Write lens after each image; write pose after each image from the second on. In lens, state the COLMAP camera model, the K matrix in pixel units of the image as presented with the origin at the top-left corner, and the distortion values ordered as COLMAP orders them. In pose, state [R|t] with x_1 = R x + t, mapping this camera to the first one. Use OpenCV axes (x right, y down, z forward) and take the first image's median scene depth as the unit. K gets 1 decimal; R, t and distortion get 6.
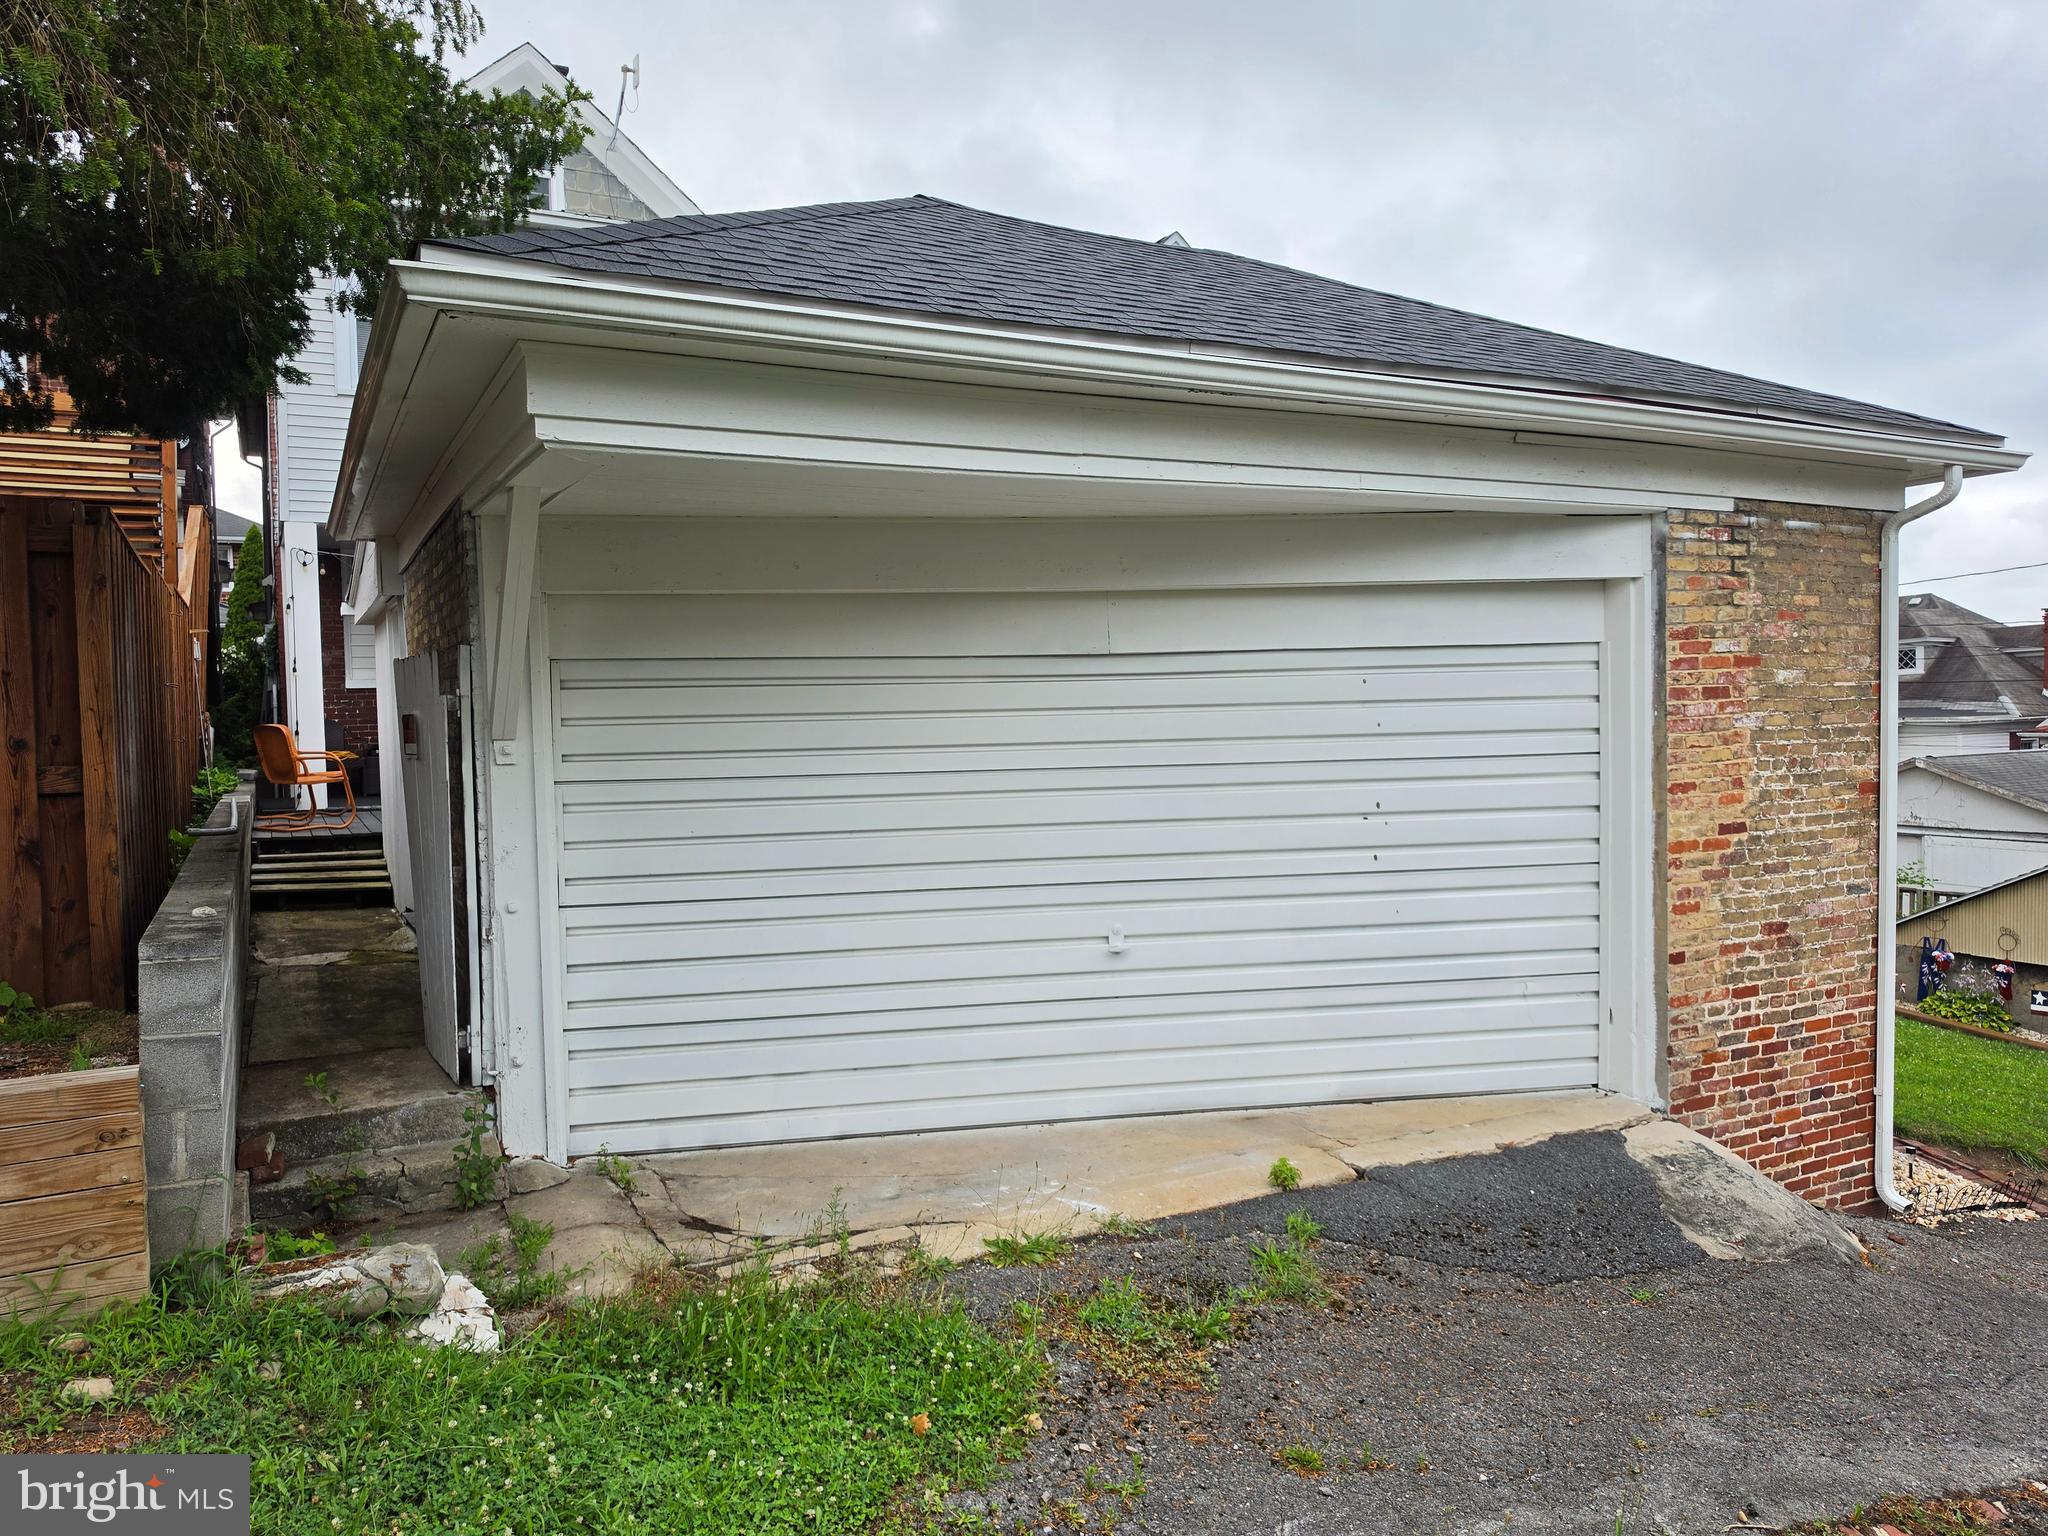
lens RADIAL K [[1421.2, 0, 1024.0], [0, 1421.2, 768.0], [0, 0, 1]] dist [0.068429, -0.153520]
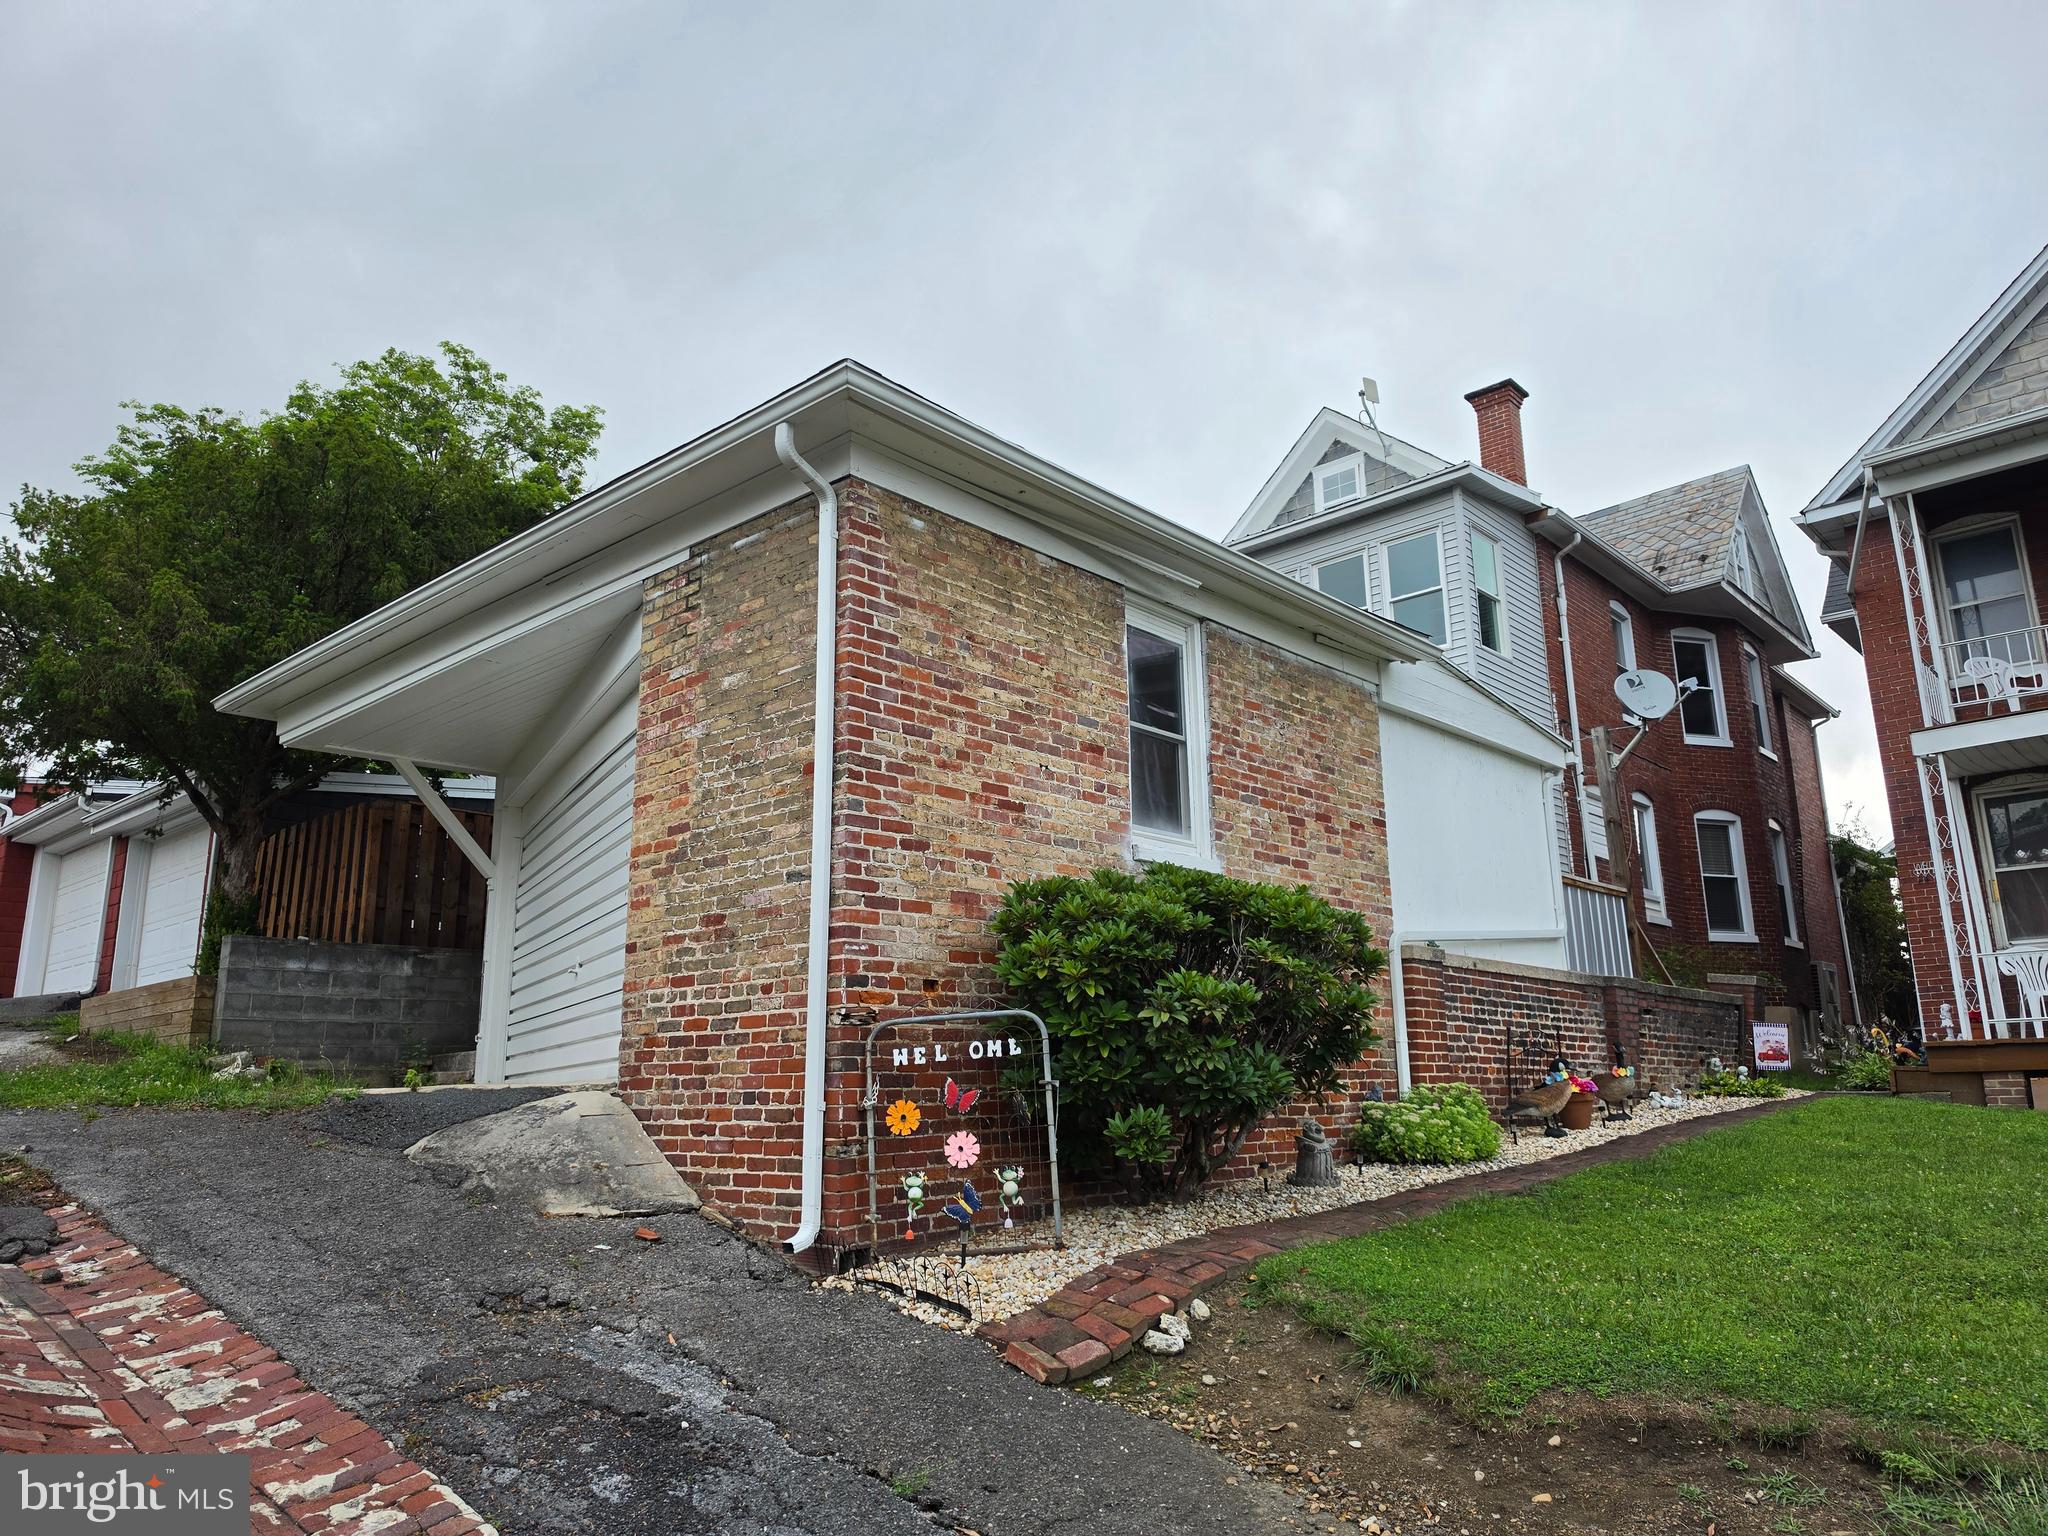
lens RADIAL K [[1421.2, 0, 1024.0], [0, 1421.2, 768.0], [0, 0, 1]] dist [0.068429, -0.153520]
pose [[0.352282, -0.202820, -0.913653, 1.562312], [-0.025189, 0.973827, -0.225890, 0.231590], [0.935555, 0.102591, 0.337953, 0.855411]]
